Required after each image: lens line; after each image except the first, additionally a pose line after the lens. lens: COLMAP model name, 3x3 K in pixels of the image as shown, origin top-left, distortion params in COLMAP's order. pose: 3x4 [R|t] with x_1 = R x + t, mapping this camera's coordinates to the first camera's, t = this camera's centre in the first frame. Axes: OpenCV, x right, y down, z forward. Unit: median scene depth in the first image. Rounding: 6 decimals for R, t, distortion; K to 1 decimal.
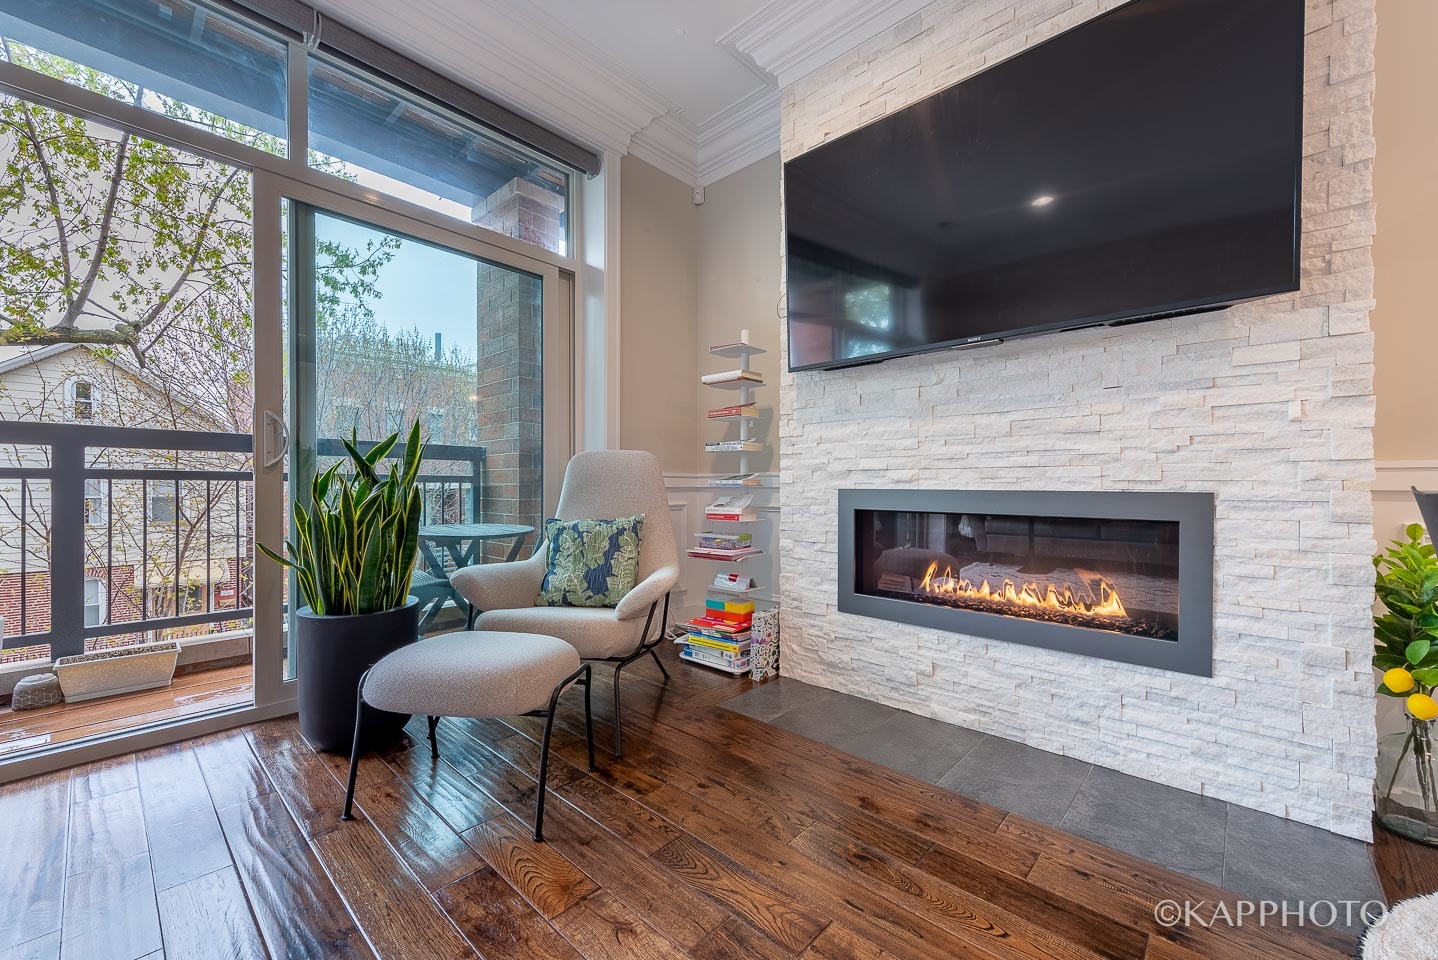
lens RADIAL K [[585.5, 0, 699.0], [0, 585.5, 492.2], [0, 0, 1]] dist [0.015456, -0.002648]
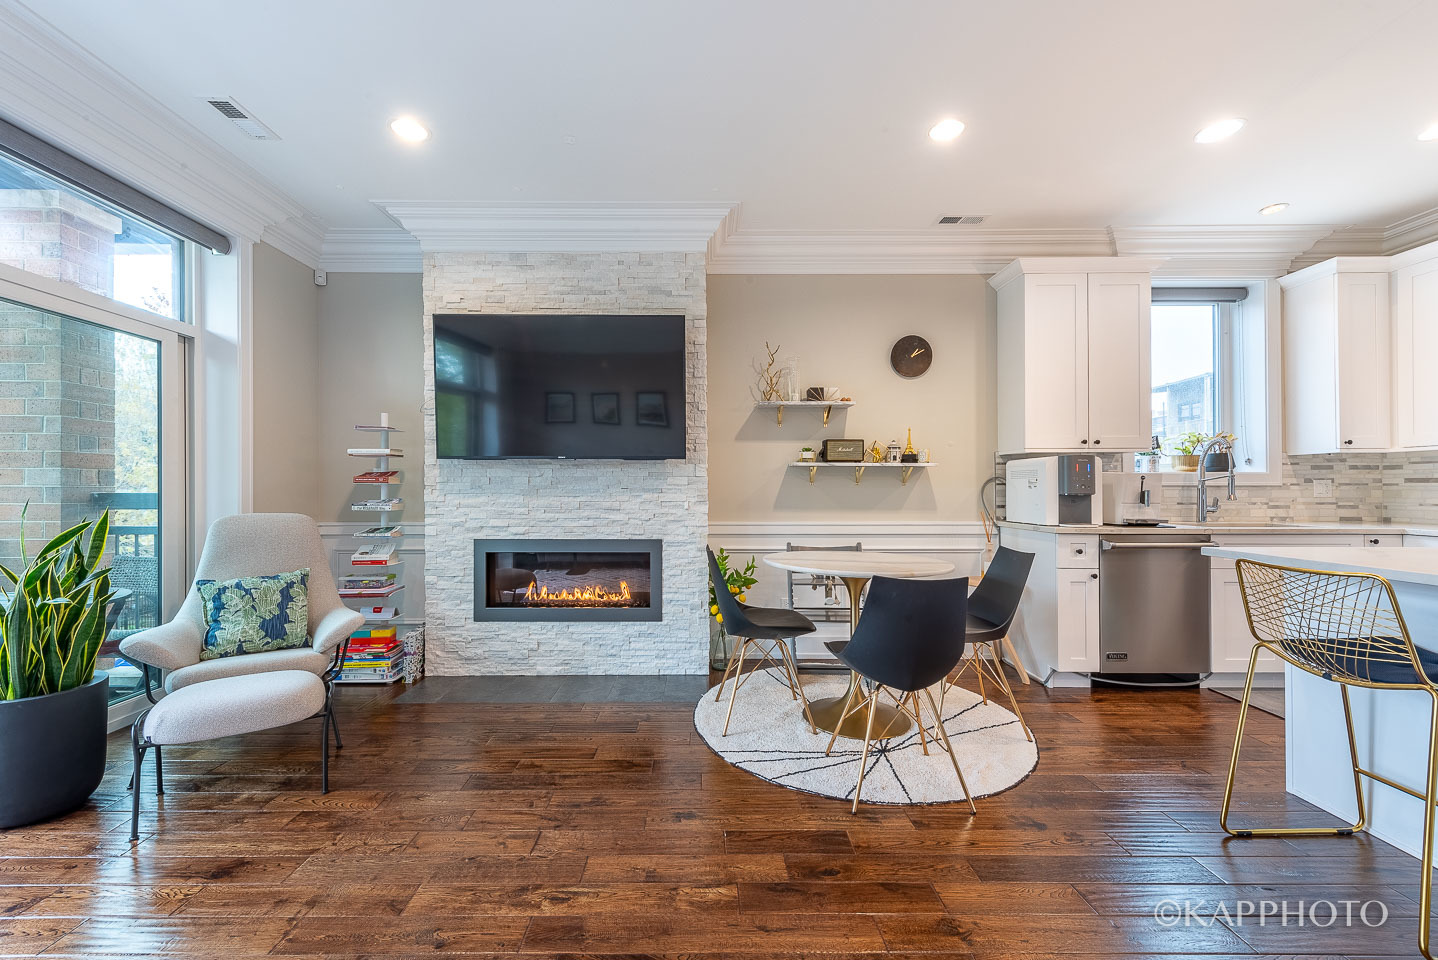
lens RADIAL K [[585.5, 0, 719.3], [0, 585.5, 489.8], [0, 0, 1]] dist [0.015456, -0.002648]
pose [[0.709141, -0.000613, 0.705067, -0.363469], [0.009928, 0.999909, -0.009117, -0.108872], [-0.704997, 0.013465, 0.709082, -0.489866]]
